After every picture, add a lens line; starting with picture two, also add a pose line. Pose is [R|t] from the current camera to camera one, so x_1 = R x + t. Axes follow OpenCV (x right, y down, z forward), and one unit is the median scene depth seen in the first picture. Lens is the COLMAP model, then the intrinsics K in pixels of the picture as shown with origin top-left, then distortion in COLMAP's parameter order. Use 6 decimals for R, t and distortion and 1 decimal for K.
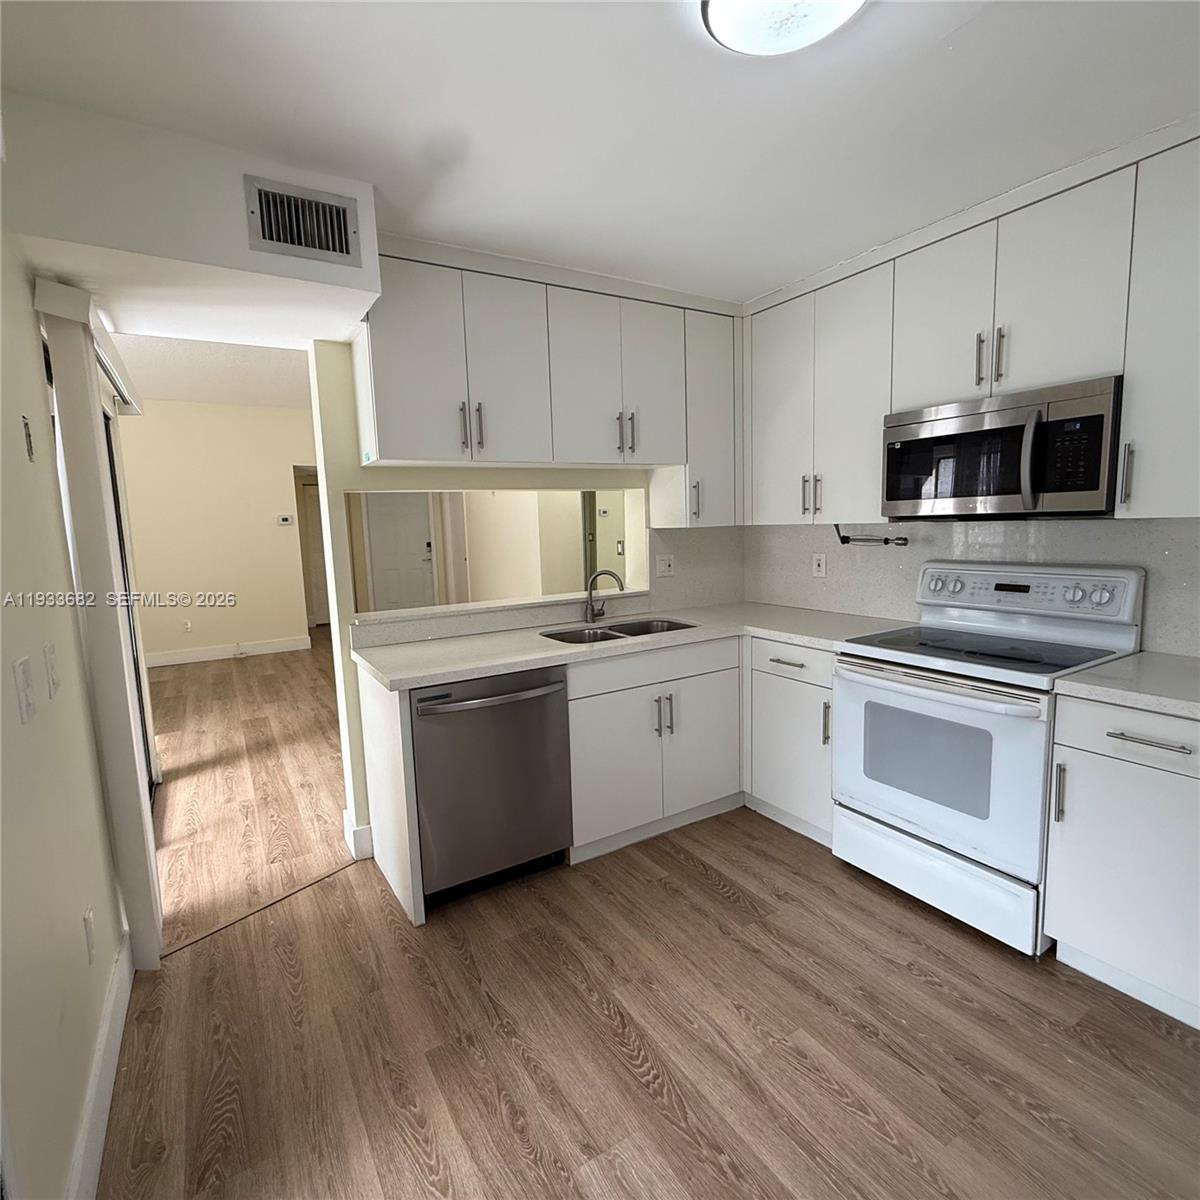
lens RADIAL K [[635.3, 0, 597.3], [0, 635.3, 601.4], [0, 0, 1]] dist [0.000071, -0.000523]
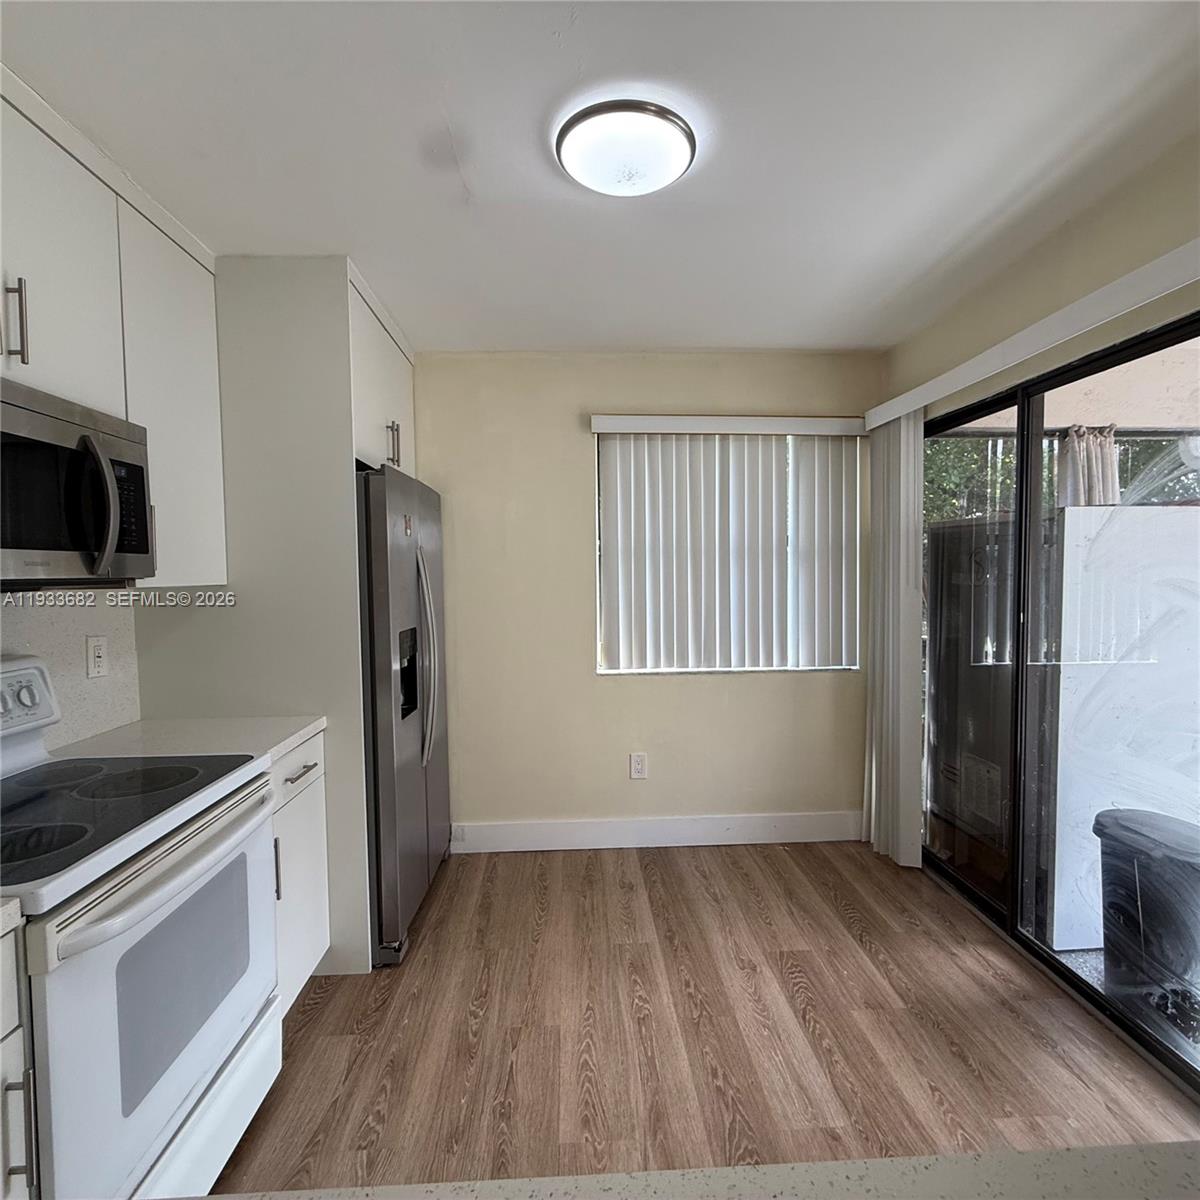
lens RADIAL K [[635.3, 0, 595.1], [0, 635.3, 601.6], [0, 0, 1]] dist [0.000071, -0.000523]
pose [[-0.871696, 0.022431, 0.489533, -0.126874], [0.104076, 0.984637, 0.140208, -0.137931], [-0.478867, 0.173168, -0.860639, 1.190064]]
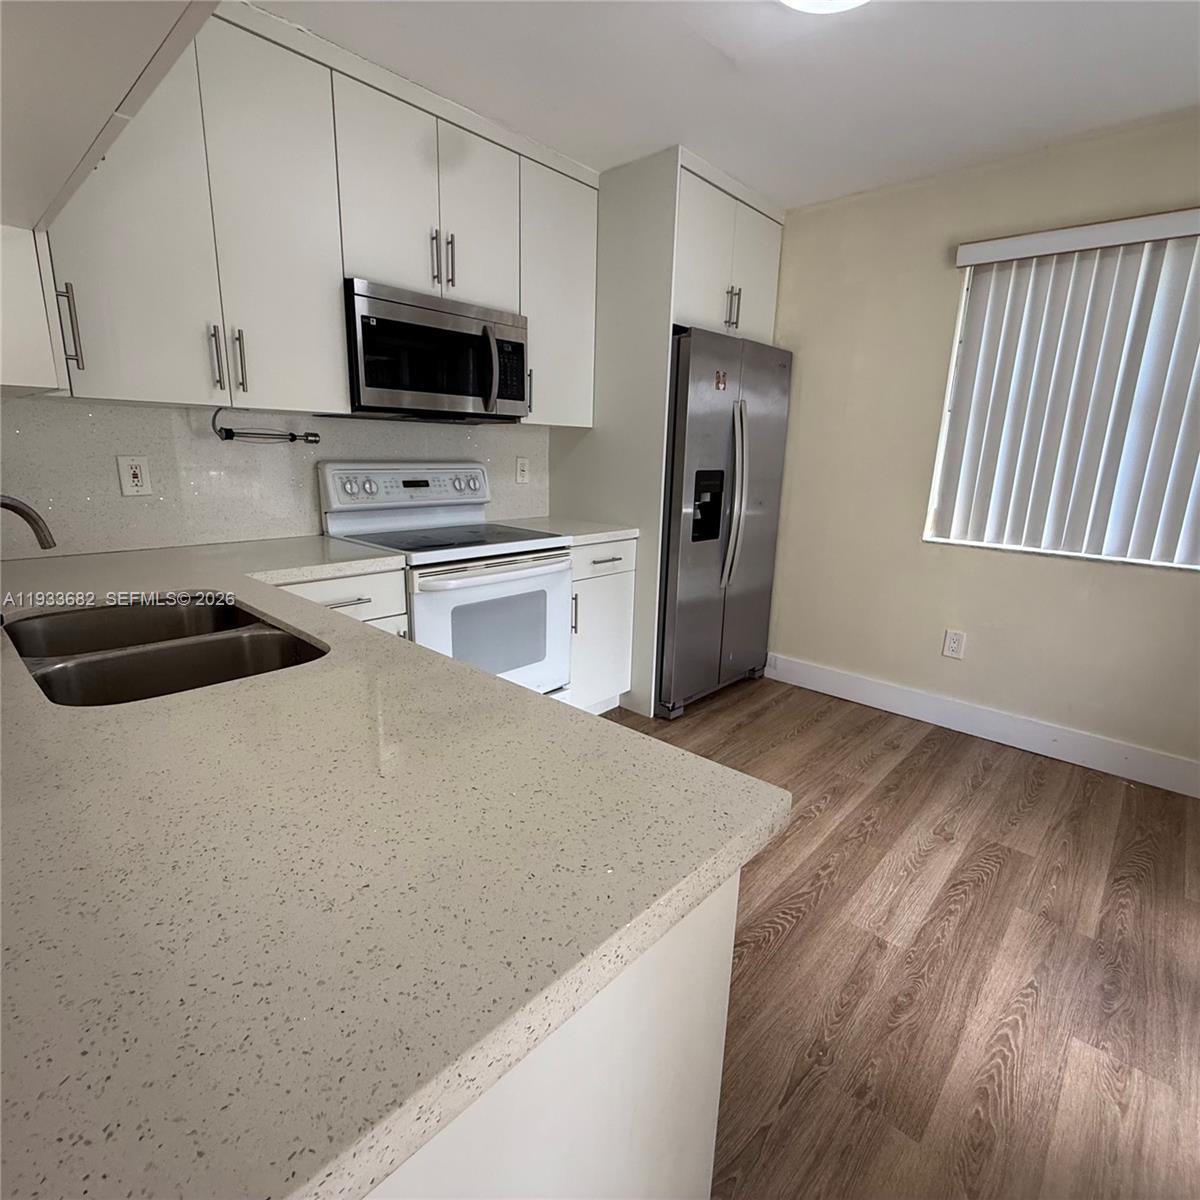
lens RADIAL K [[635.3, 0, 597.2], [0, 635.3, 601.2], [0, 0, 1]] dist [0.000071, -0.000523]
pose [[-0.269721, -0.200397, 0.941855, -0.516821], [0.104834, 0.966181, 0.235594, -0.052025], [-0.957215, 0.162283, -0.239591, 1.017278]]
